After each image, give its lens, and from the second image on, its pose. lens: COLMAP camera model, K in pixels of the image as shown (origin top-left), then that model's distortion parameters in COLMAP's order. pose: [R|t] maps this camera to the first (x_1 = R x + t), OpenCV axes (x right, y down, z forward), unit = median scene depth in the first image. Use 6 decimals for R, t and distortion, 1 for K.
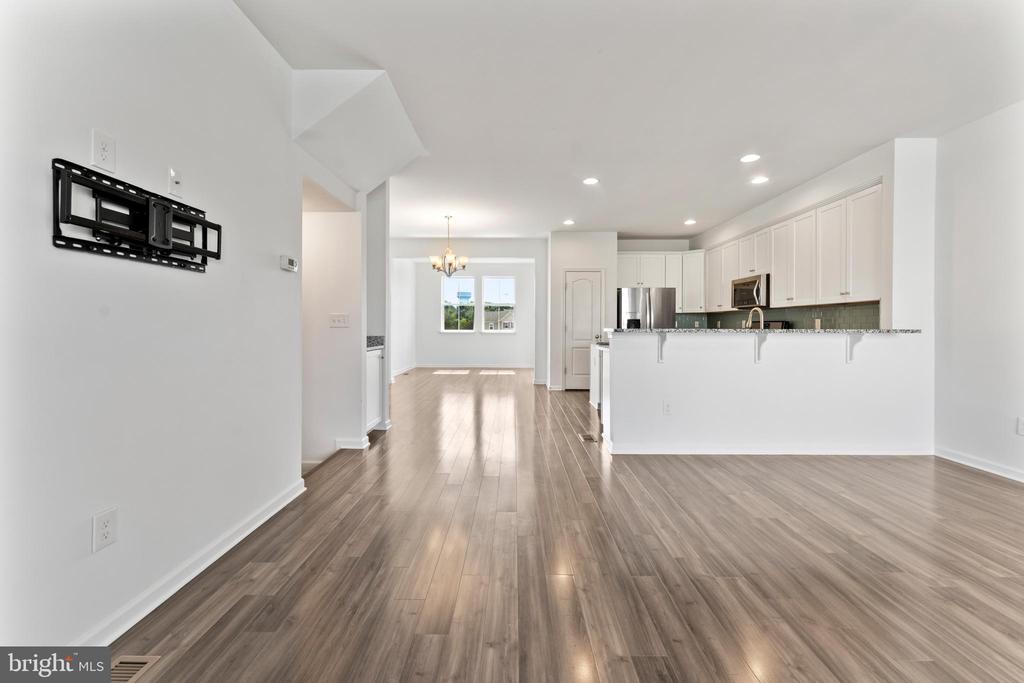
lens RADIAL K [[415.1, 0, 510.2], [0, 415.1, 327.1], [0, 0, 1]] dist [-0.001686, -0.000118]
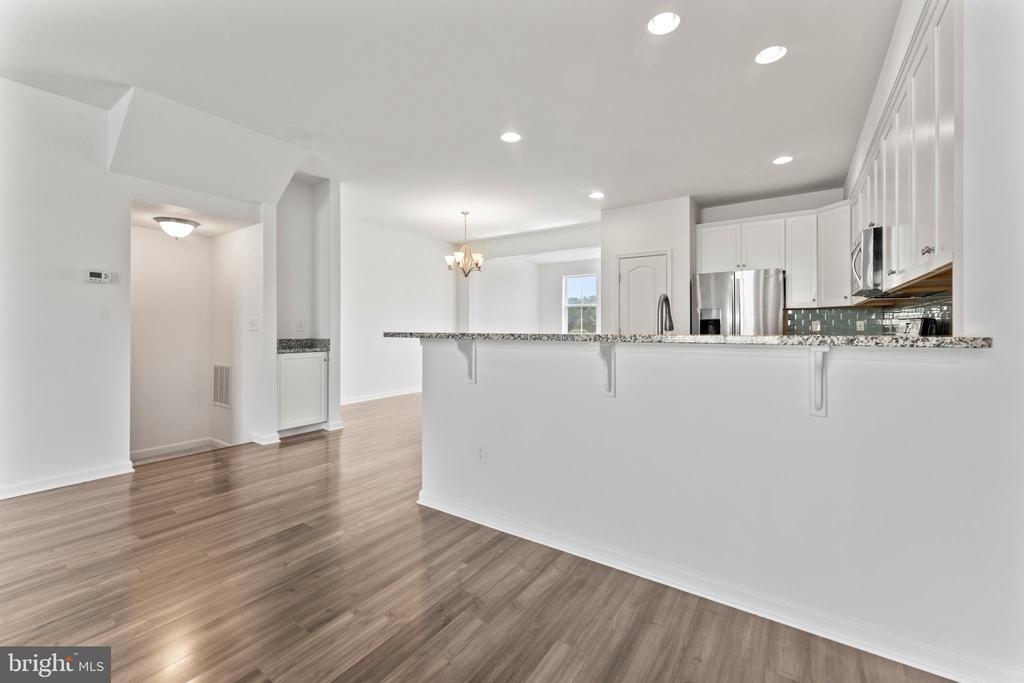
lens RADIAL K [[422.3, 0, 513.2], [0, 422.3, 327.4], [0, 0, 1]] dist [-0.000992, -0.000112]
pose [[0.833390, -0.004638, -0.552665, 0.534335], [-0.000991, 0.999951, -0.009886, 0.001372], [0.552684, 0.008786, 0.833345, 0.315973]]
